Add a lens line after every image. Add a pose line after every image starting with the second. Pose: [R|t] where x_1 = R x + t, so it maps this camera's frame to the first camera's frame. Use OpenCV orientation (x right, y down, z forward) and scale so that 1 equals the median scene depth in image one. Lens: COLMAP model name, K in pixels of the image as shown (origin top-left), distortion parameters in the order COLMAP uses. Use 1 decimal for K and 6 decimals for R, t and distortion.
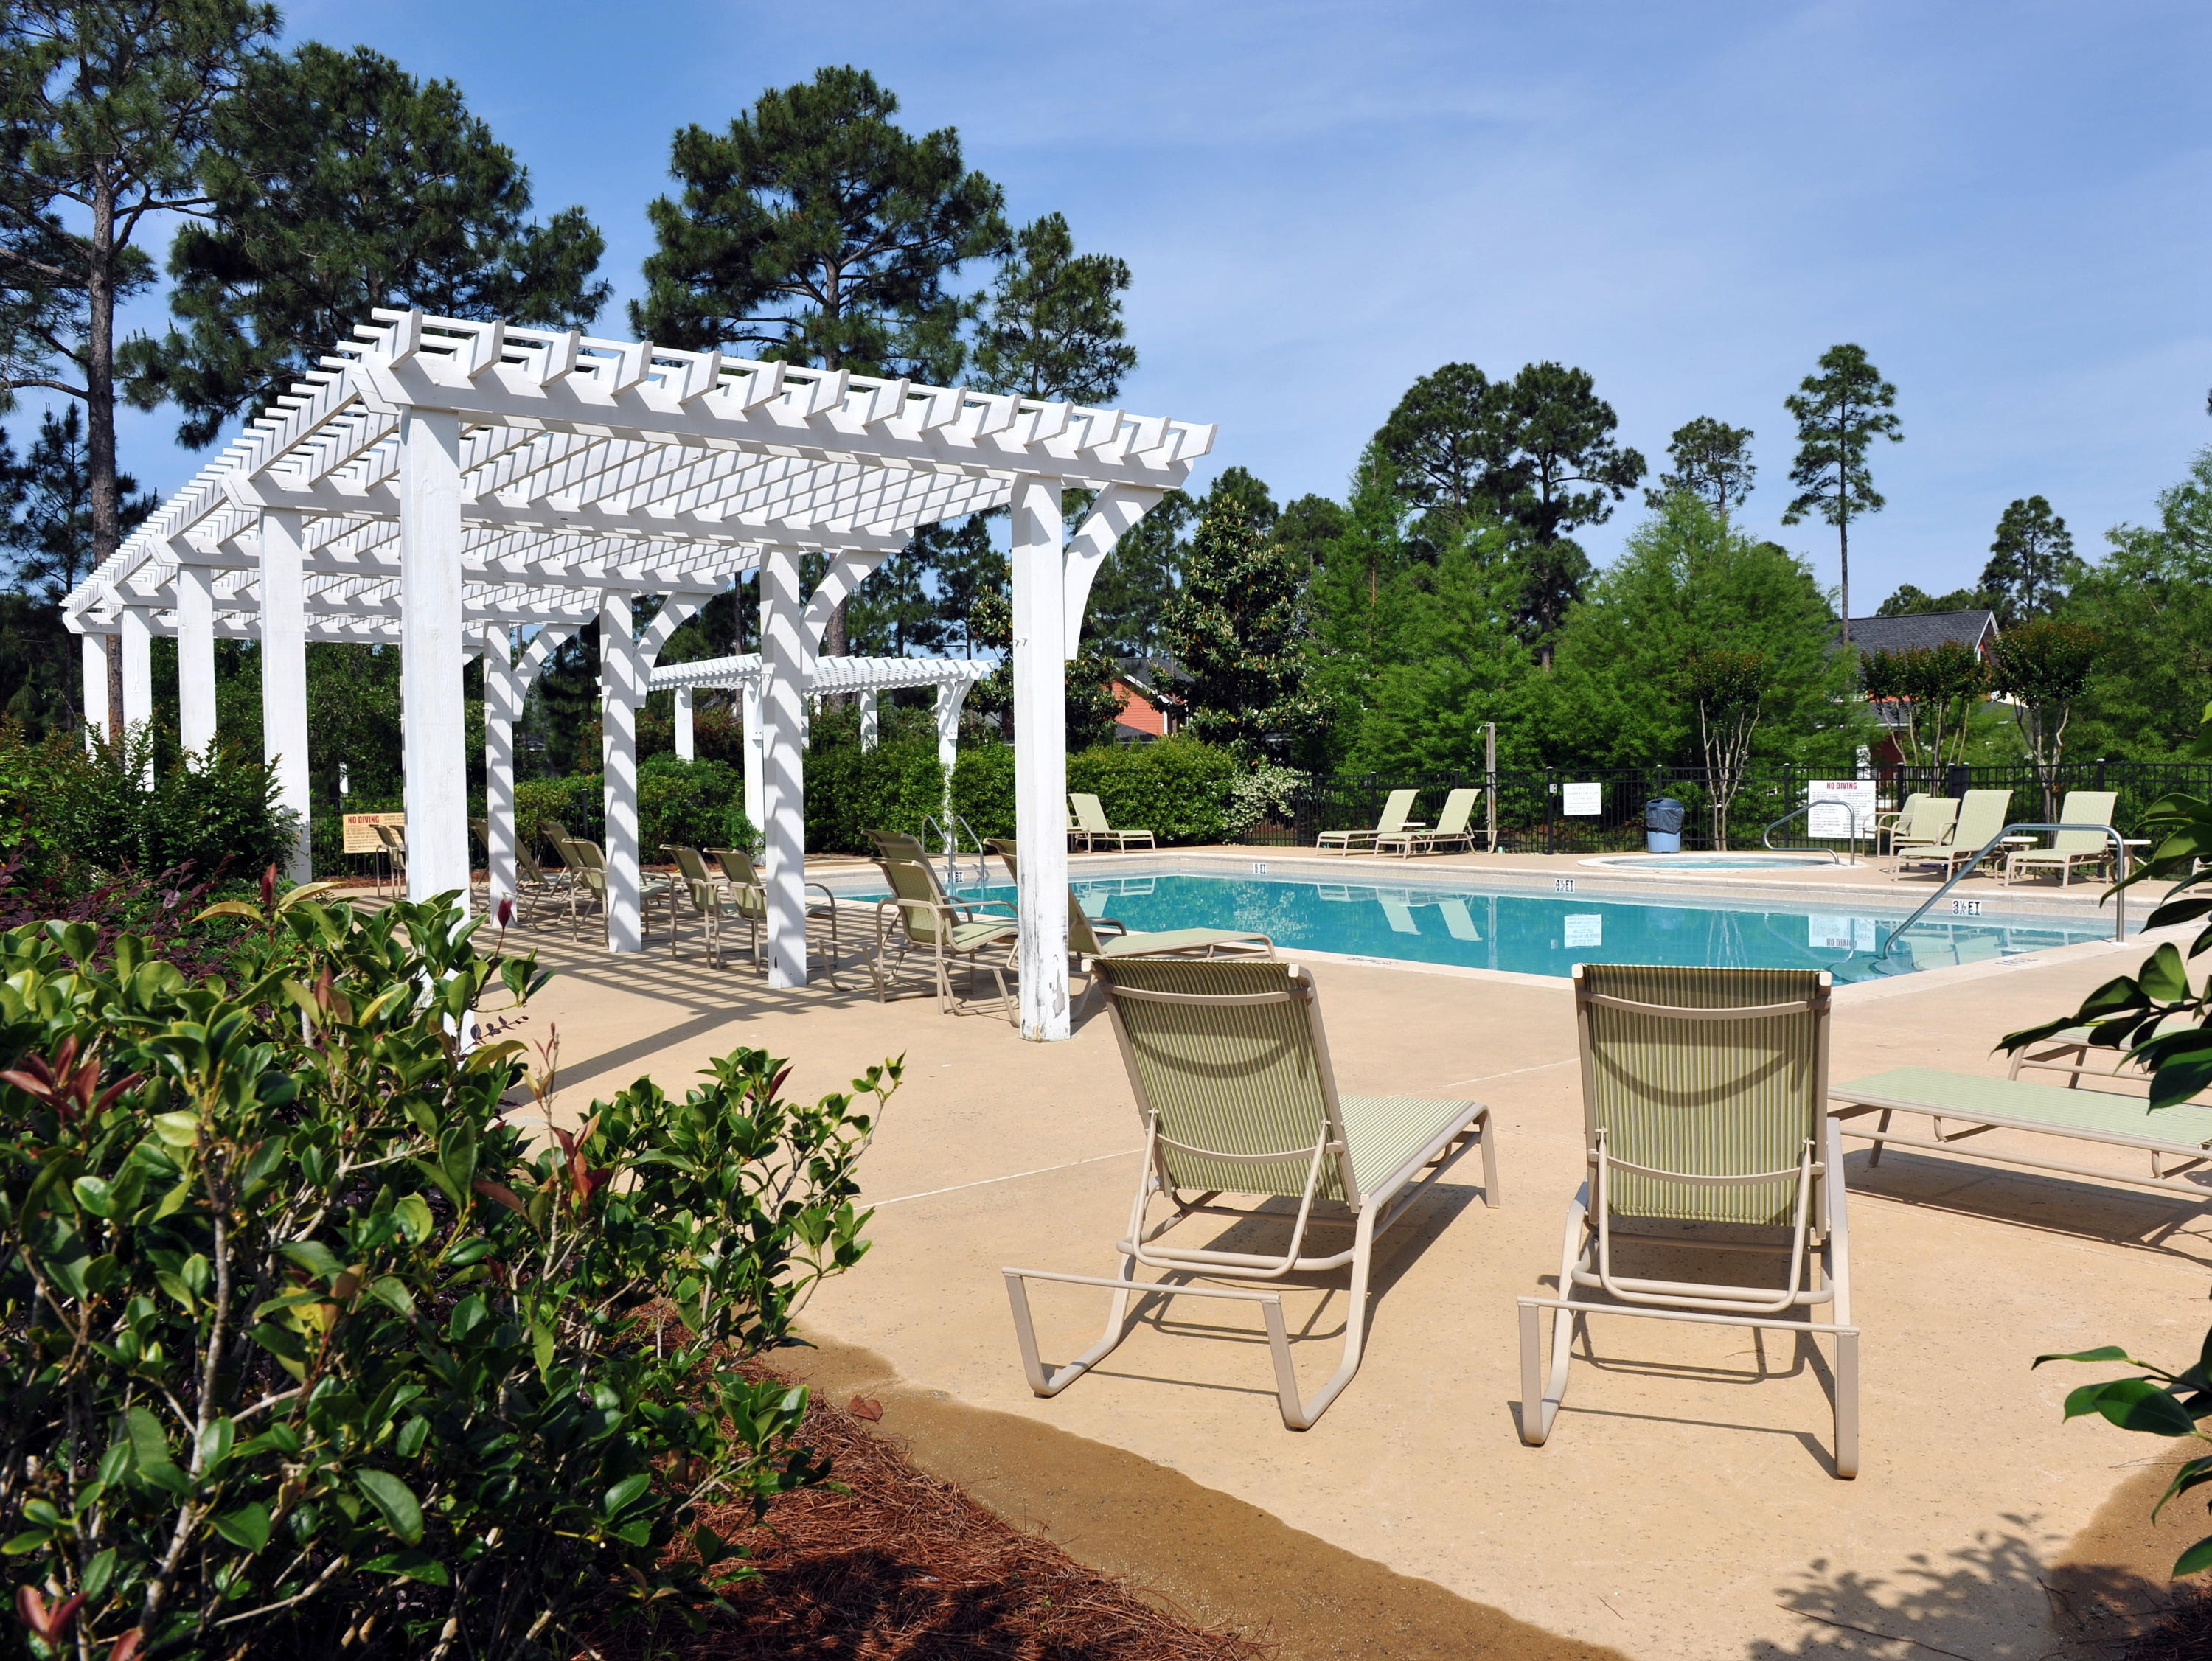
lens RADIAL K [[1549.0, 0, 1106.0], [0, 1549.0, 830.5], [0, 0, 1]] dist [-0.006170, -0.017269]
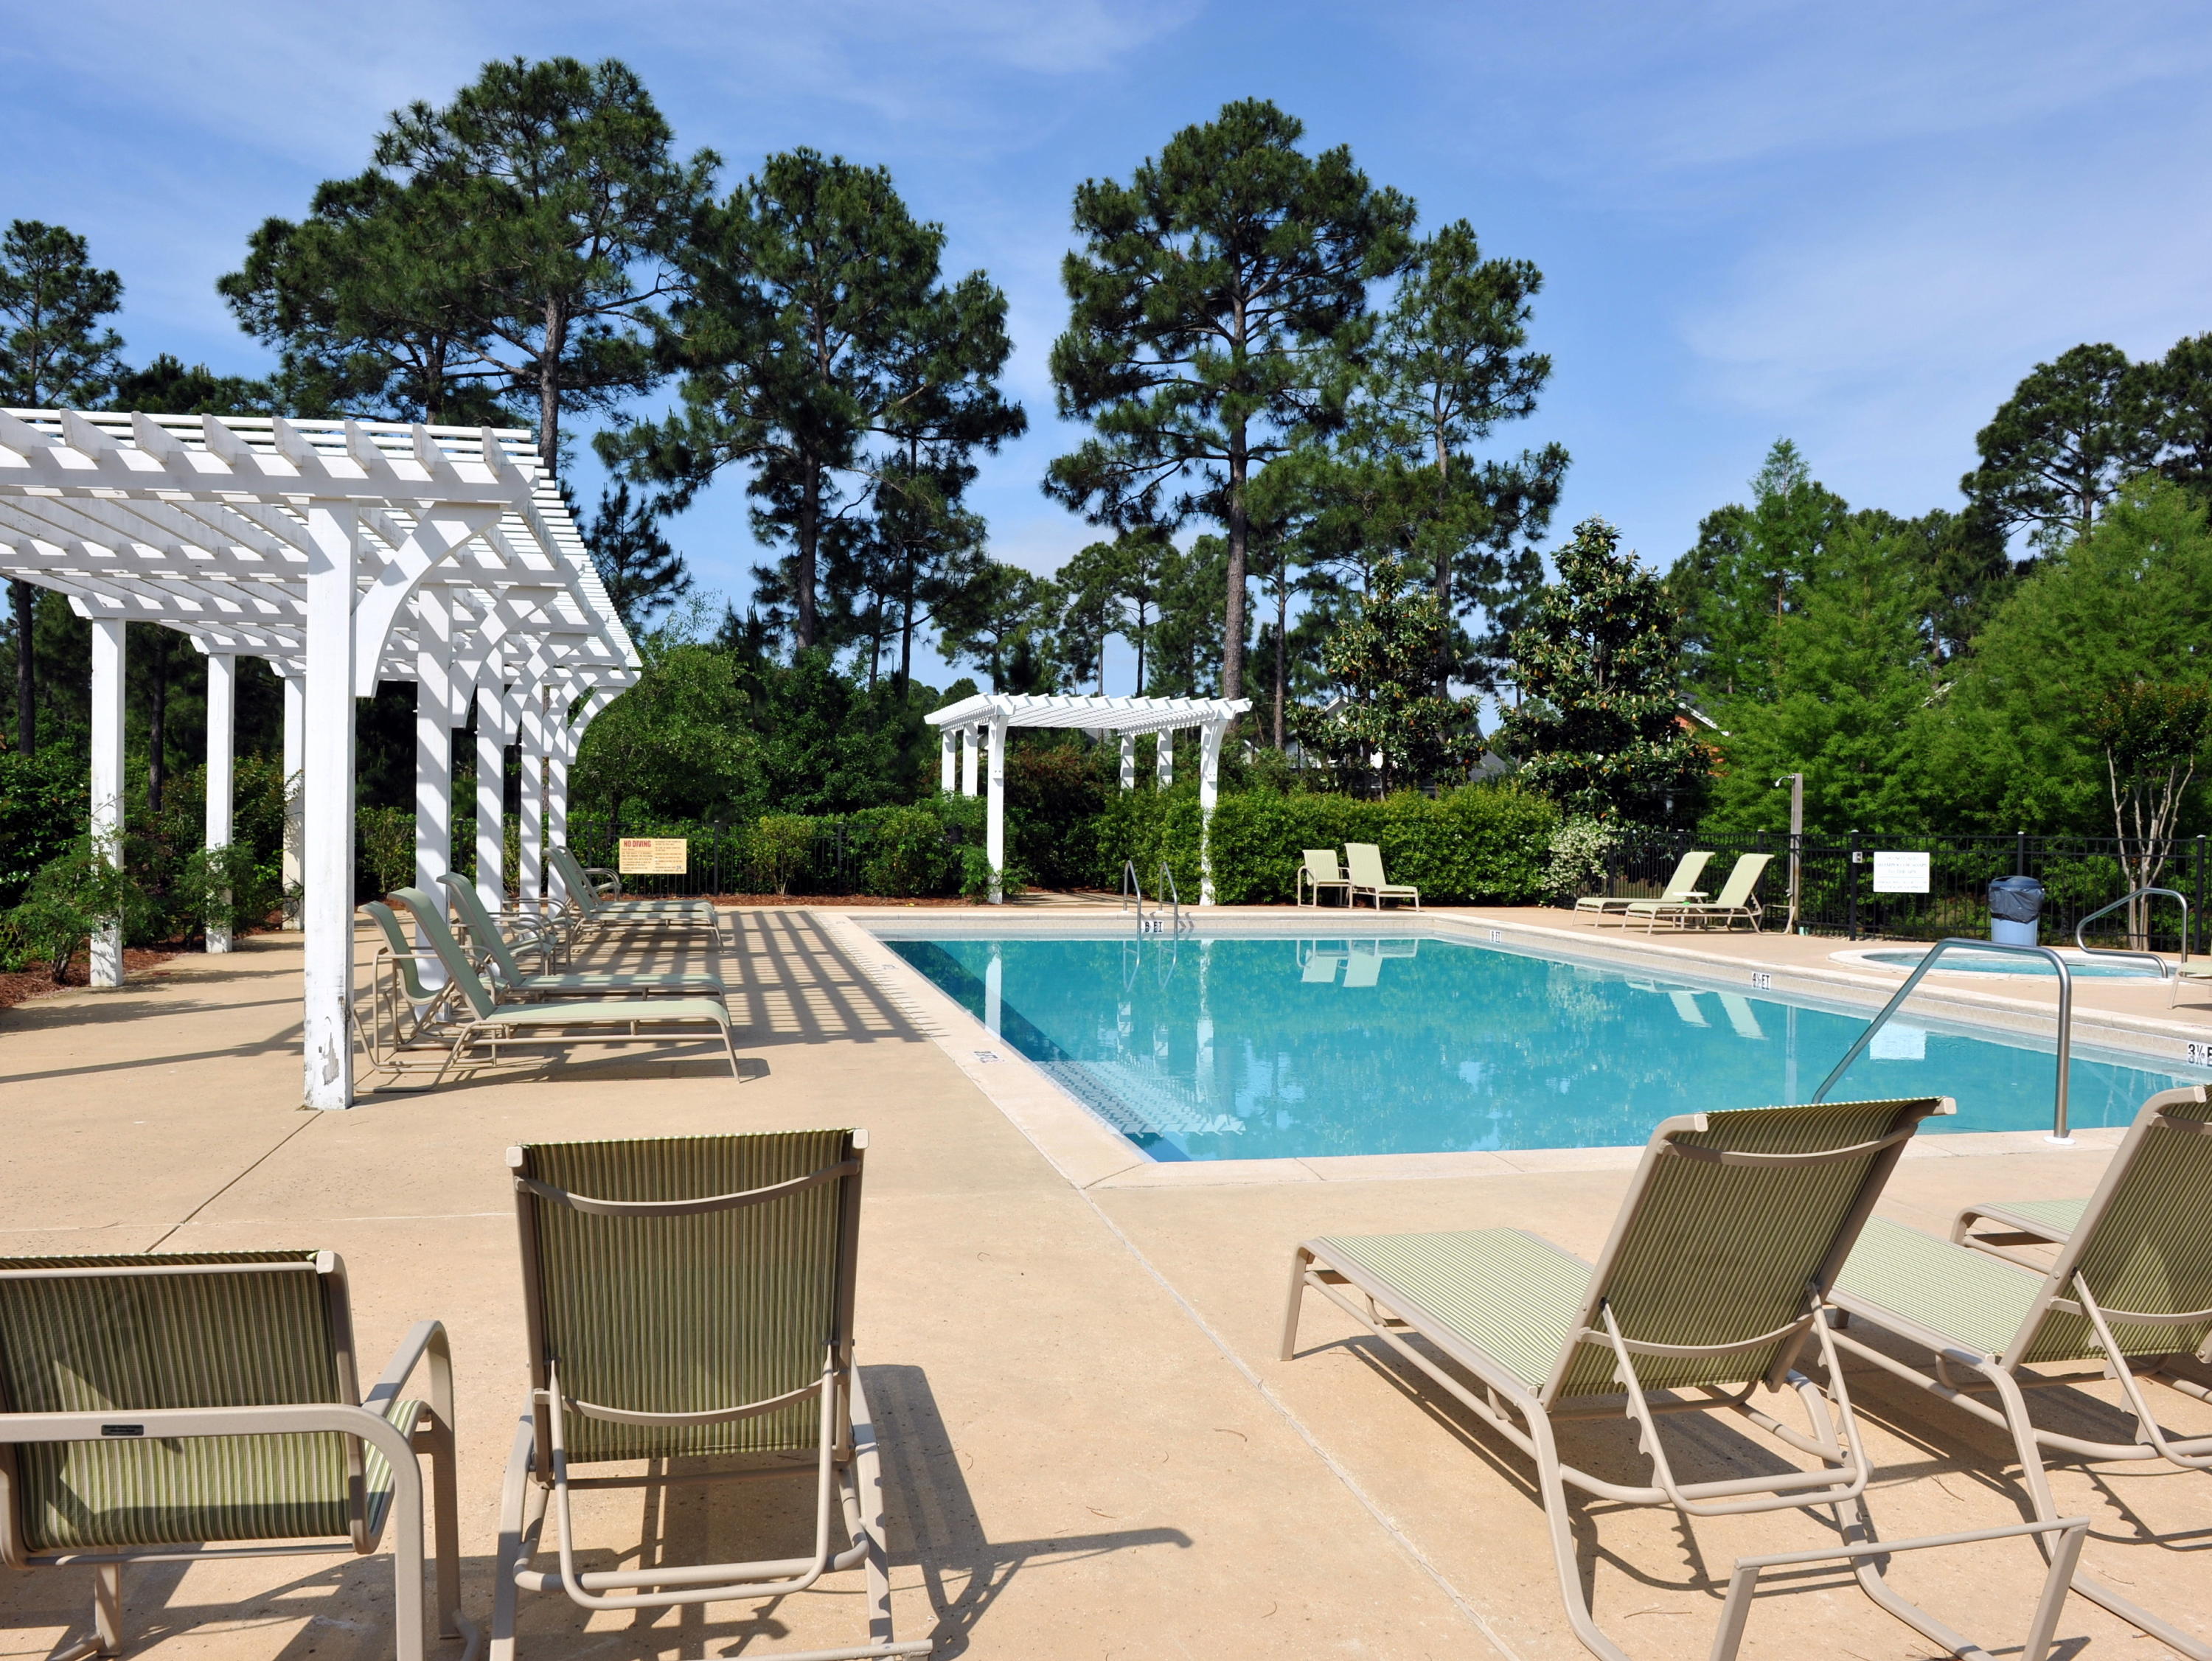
lens RADIAL K [[1549.0, 0, 1106.0], [0, 1549.0, 830.5], [0, 0, 1]] dist [-0.006170, -0.017269]
pose [[0.916981, 0.030827, -0.397738, 0.158749], [-0.041206, 0.998996, -0.017573, -0.006961], [0.396797, 0.032503, 0.917331, 0.075151]]
